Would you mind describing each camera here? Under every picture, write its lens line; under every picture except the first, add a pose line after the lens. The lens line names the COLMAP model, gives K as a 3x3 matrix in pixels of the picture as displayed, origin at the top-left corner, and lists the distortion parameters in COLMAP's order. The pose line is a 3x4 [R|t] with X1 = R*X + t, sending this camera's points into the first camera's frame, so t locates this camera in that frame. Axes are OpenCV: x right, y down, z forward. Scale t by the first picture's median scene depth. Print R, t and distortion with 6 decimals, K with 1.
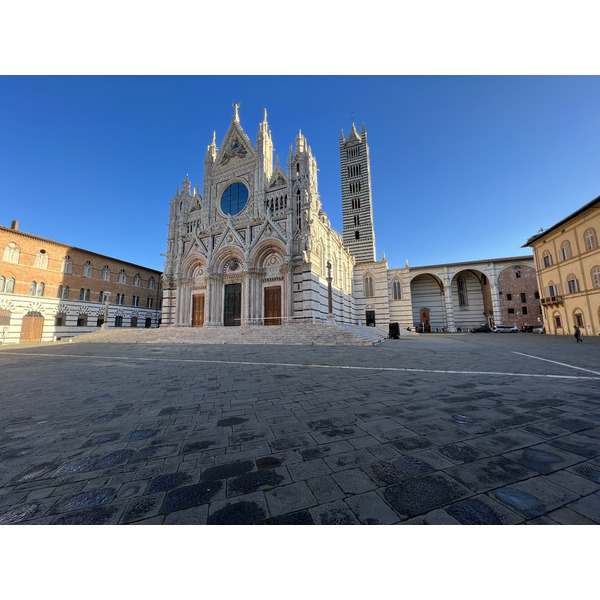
lens RADIAL K [[240.0, 0, 297.3], [0, 240.0, 297.5], [0, 0, 1]] dist [-0.001907, -0.000267]
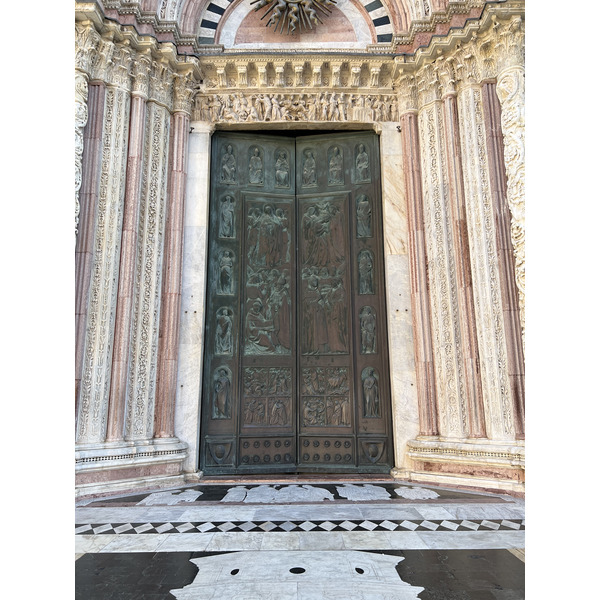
lens RADIAL K [[448.2, 0, 300.0], [0, 448.2, 300.0], [0, 0, 1]] dist [0.081804, -0.093982]
pose [[0.906985, 0.092815, 0.410808, -0.352653], [-0.062988, 0.994338, -0.085588, 0.055740], [-0.416426, 0.051751, 0.907696, 0.774704]]
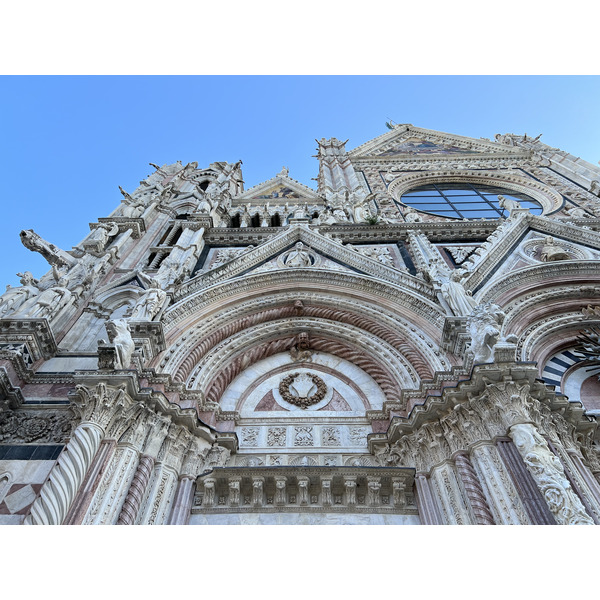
lens RADIAL K [[448.2, 0, 300.0], [0, 448.2, 300.0], [0, 0, 1]] dist [0.081804, -0.093982]
pose [[0.909394, 0.364040, 0.201189, -0.511450], [-0.074183, 0.617904, -0.782746, 0.064143], [-0.409266, 0.696900, 0.588924, 0.886589]]
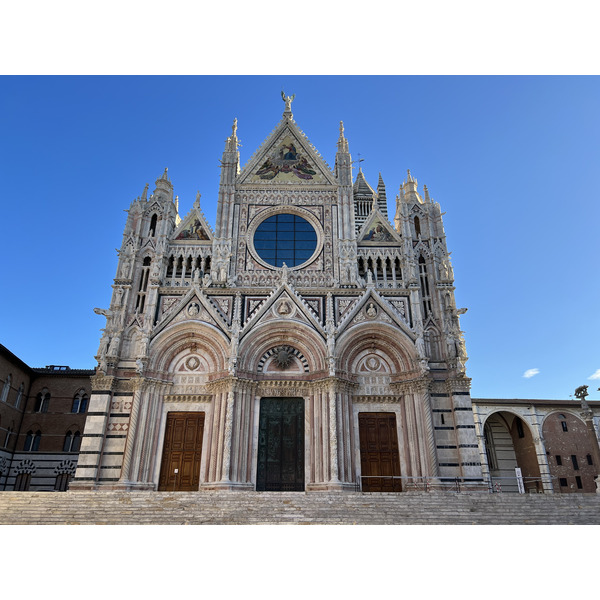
lens RADIAL K [[448.2, 0, 300.0], [0, 448.2, 300.0], [0, 0, 1]] dist [0.081804, -0.093982]
pose [[0.905231, 0.193450, 0.378330, -0.615481], [-0.074413, 0.948770, -0.307080, 0.033942], [-0.418353, 0.249826, 0.873251, 0.128807]]
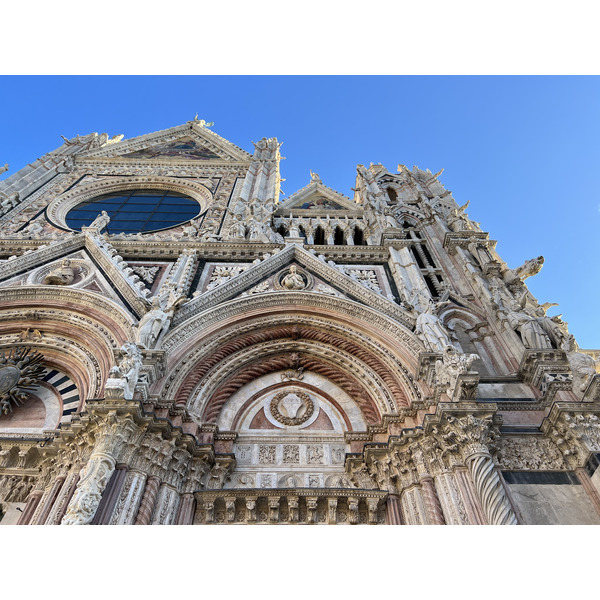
lens RADIAL K [[448.2, 0, 300.0], [0, 448.2, 300.0], [0, 0, 1]] dist [0.081804, -0.093982]
pose [[0.898191, 0.371163, 0.235563, -0.184568], [-0.068633, 0.647679, -0.758816, 0.038746], [-0.434214, 0.665394, 0.607214, 0.693806]]
